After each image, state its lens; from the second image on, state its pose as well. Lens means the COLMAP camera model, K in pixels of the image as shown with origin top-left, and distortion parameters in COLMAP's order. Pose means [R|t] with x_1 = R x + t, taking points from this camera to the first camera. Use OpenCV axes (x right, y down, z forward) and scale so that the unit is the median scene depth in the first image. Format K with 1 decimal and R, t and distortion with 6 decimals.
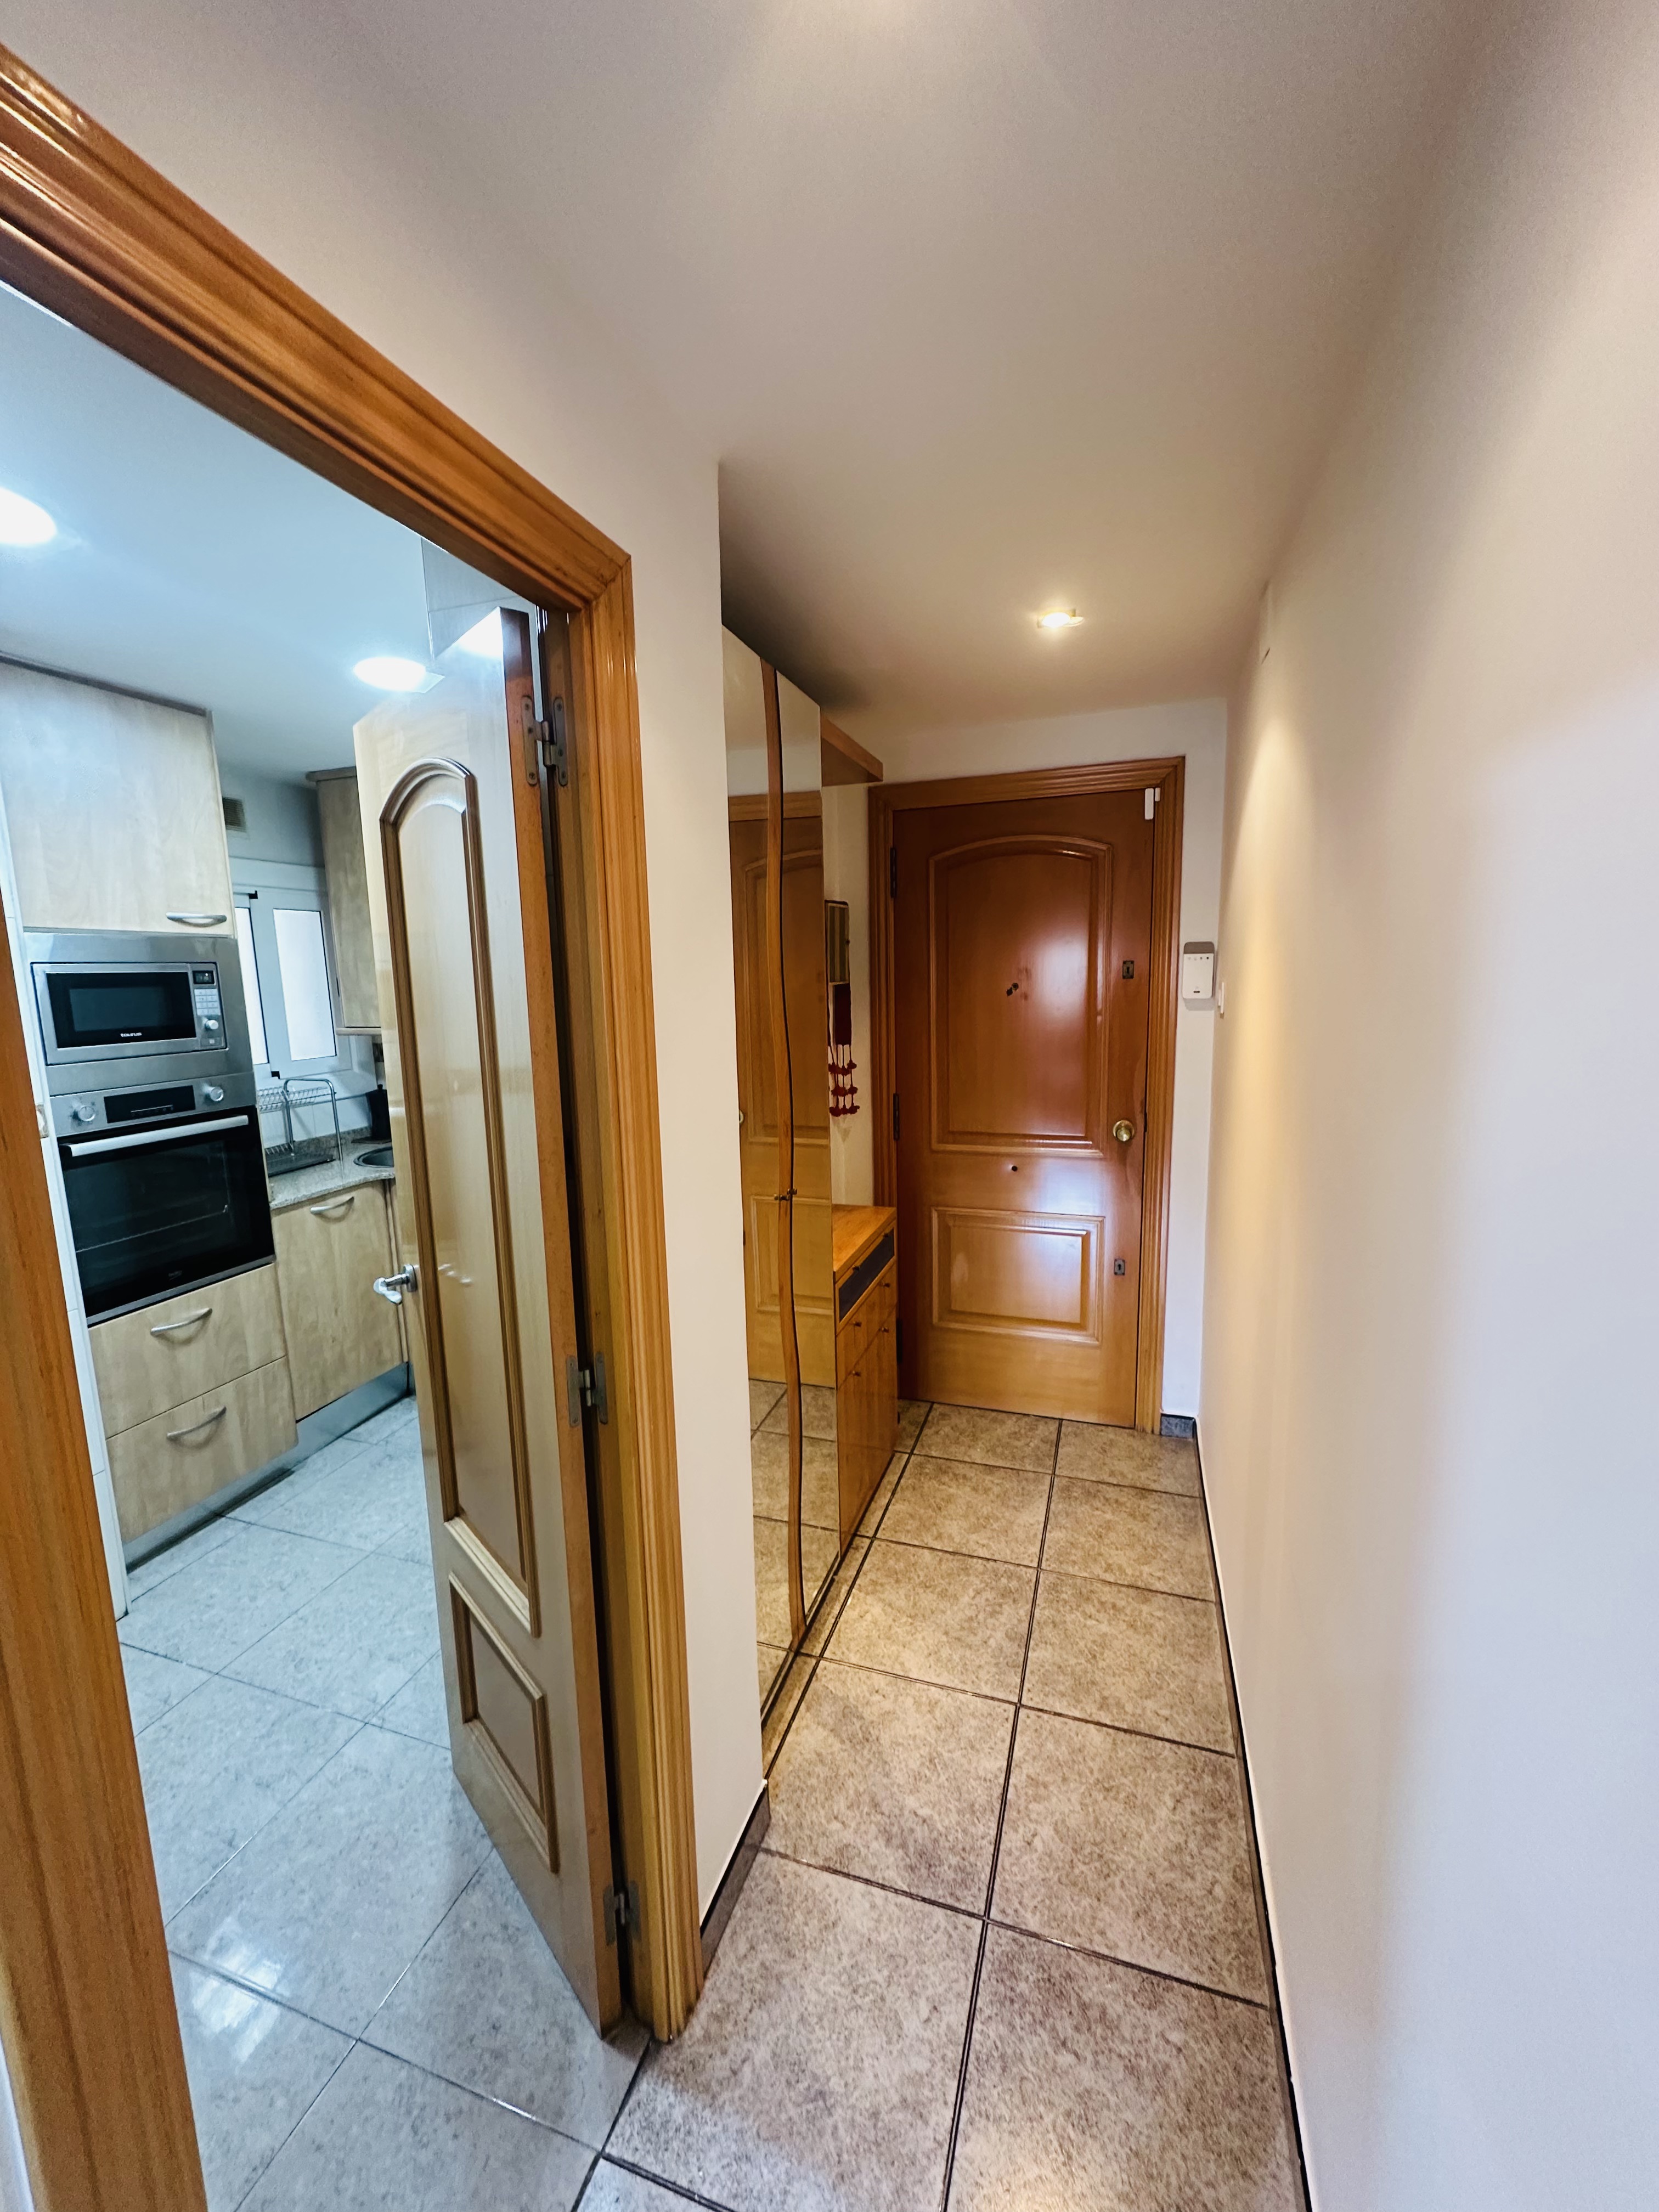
lens RADIAL K [[881.5, 0, 831.9], [0, 881.5, 1105.2], [0, 0, 1]] dist [-0.002736, 0.000483]
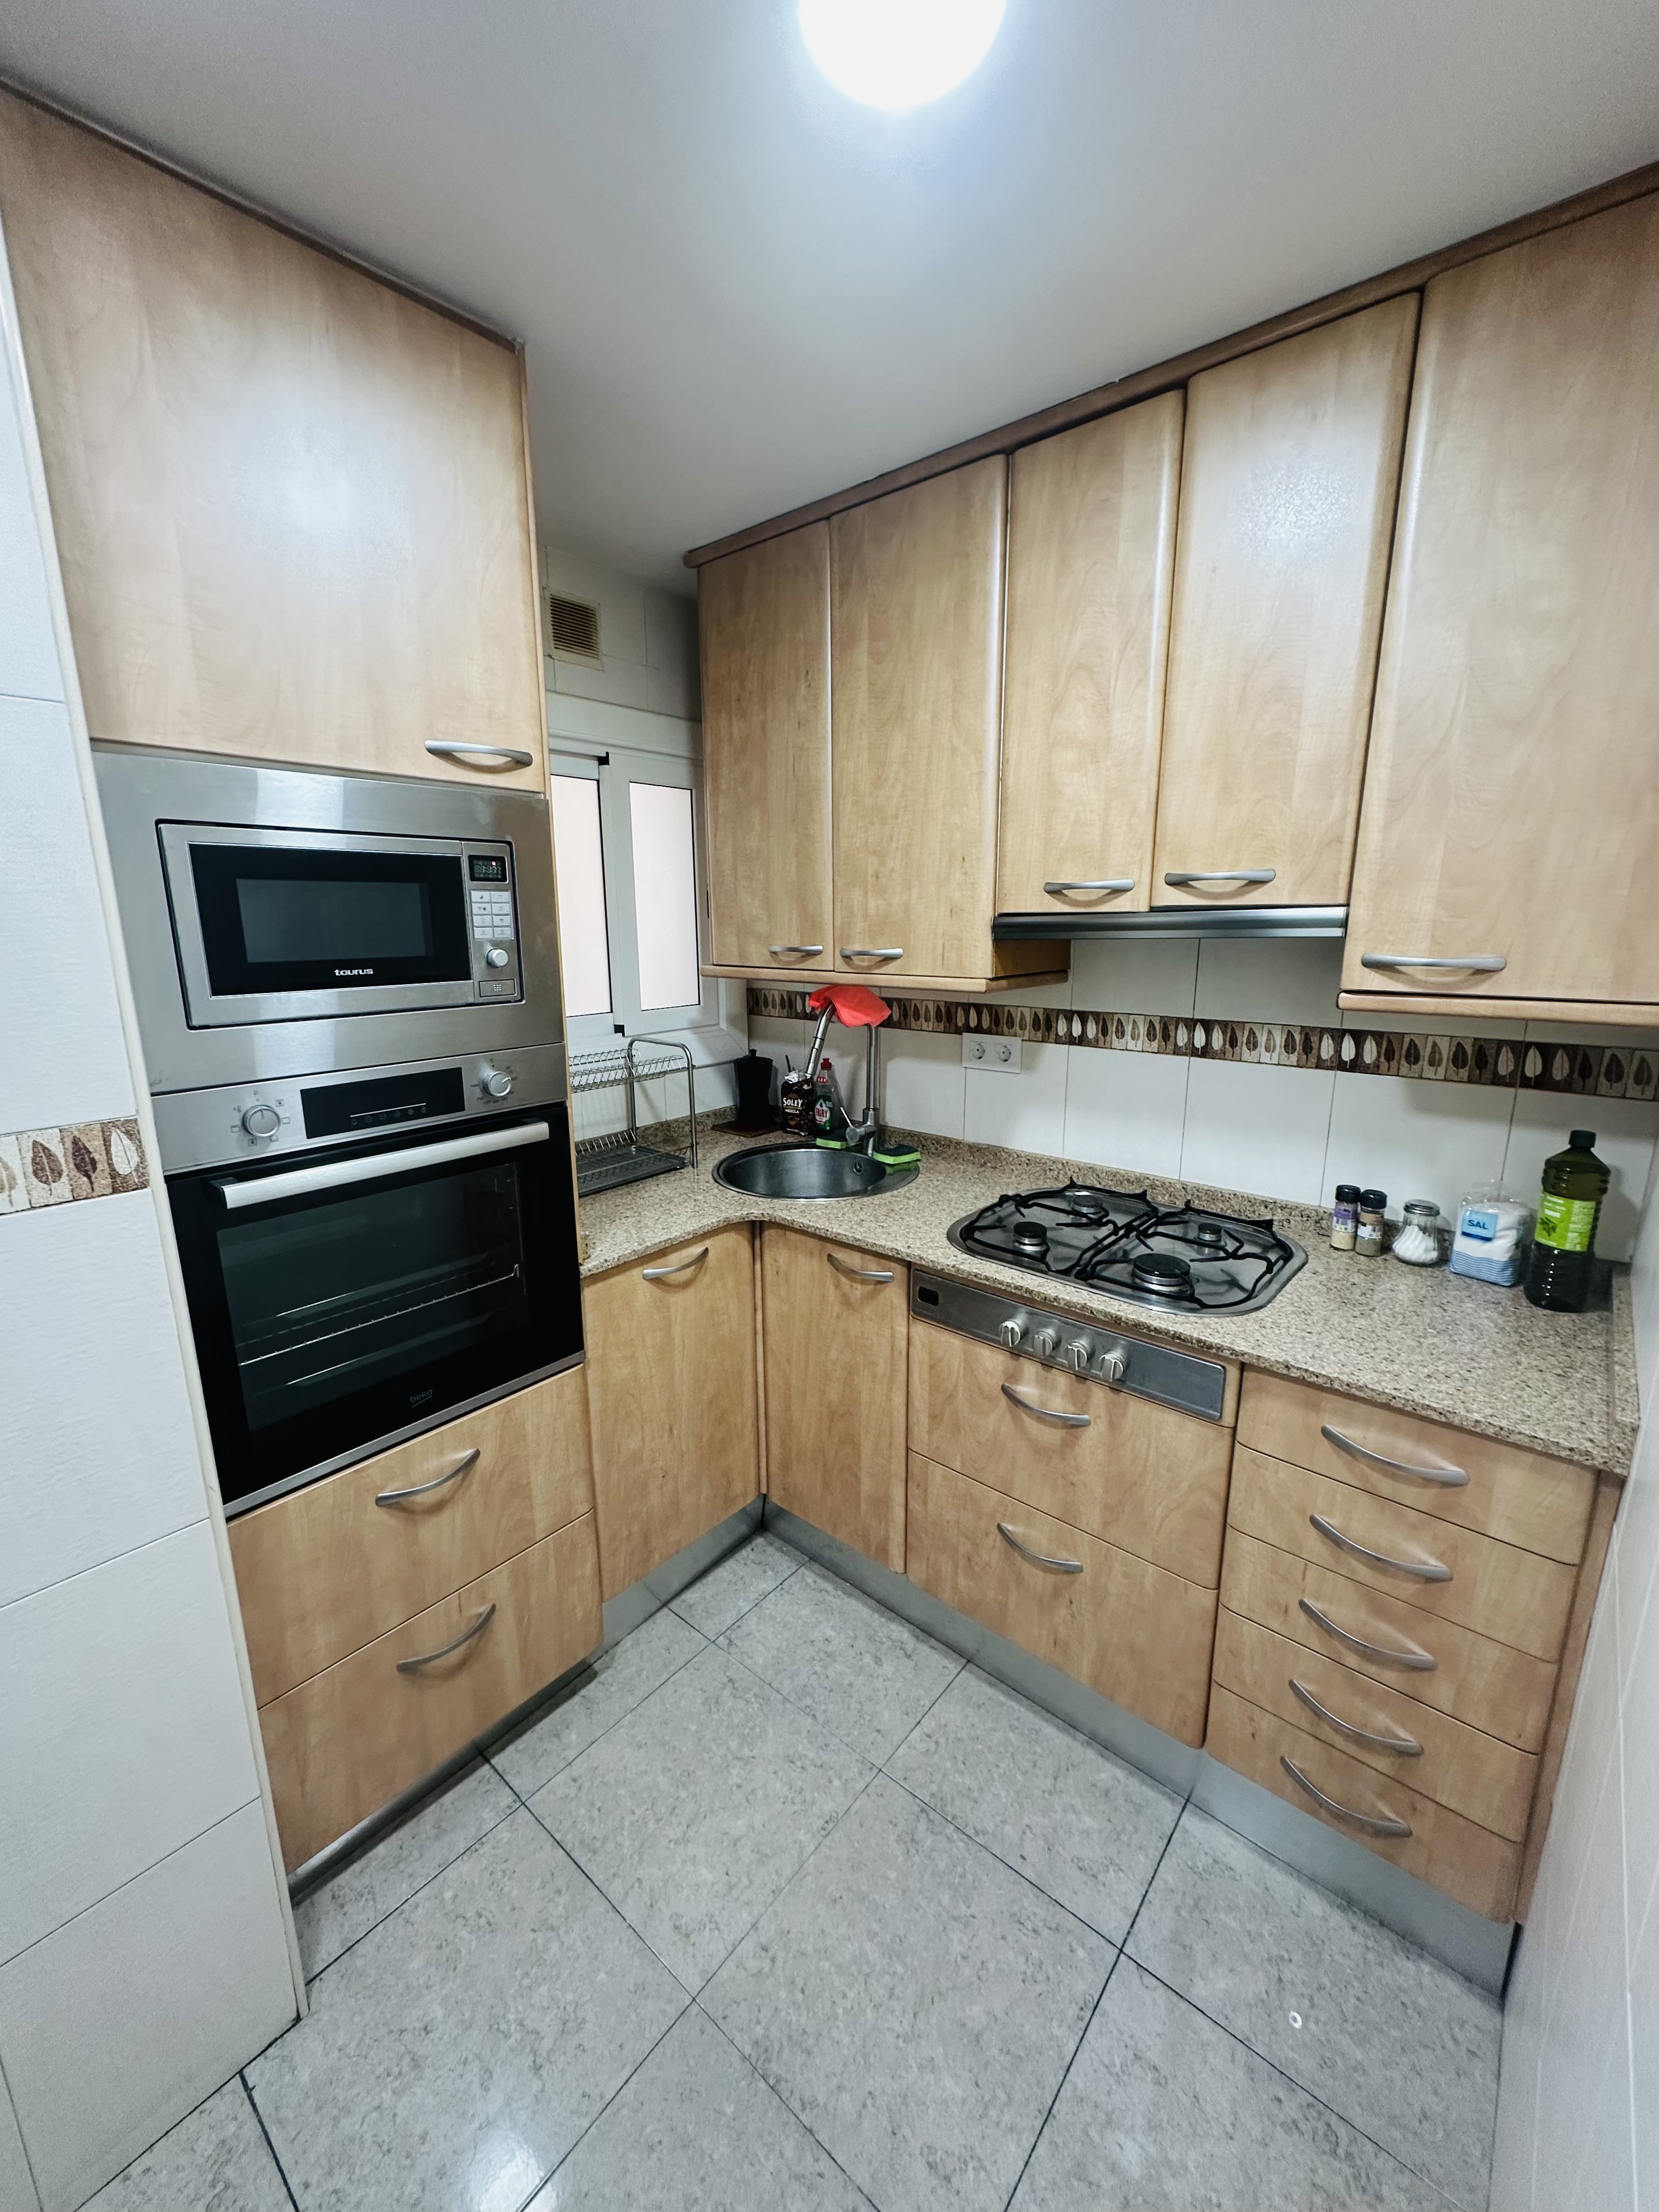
lens RADIAL K [[881.5, 0, 827.5], [0, 881.5, 1103.3], [0, 0, 1]] dist [-0.002736, 0.000483]
pose [[0.929619, 0.097654, -0.355349, -0.295350], [-0.074350, 0.994123, 0.078690, -0.056393], [0.360945, -0.046732, 0.931415, 0.532107]]
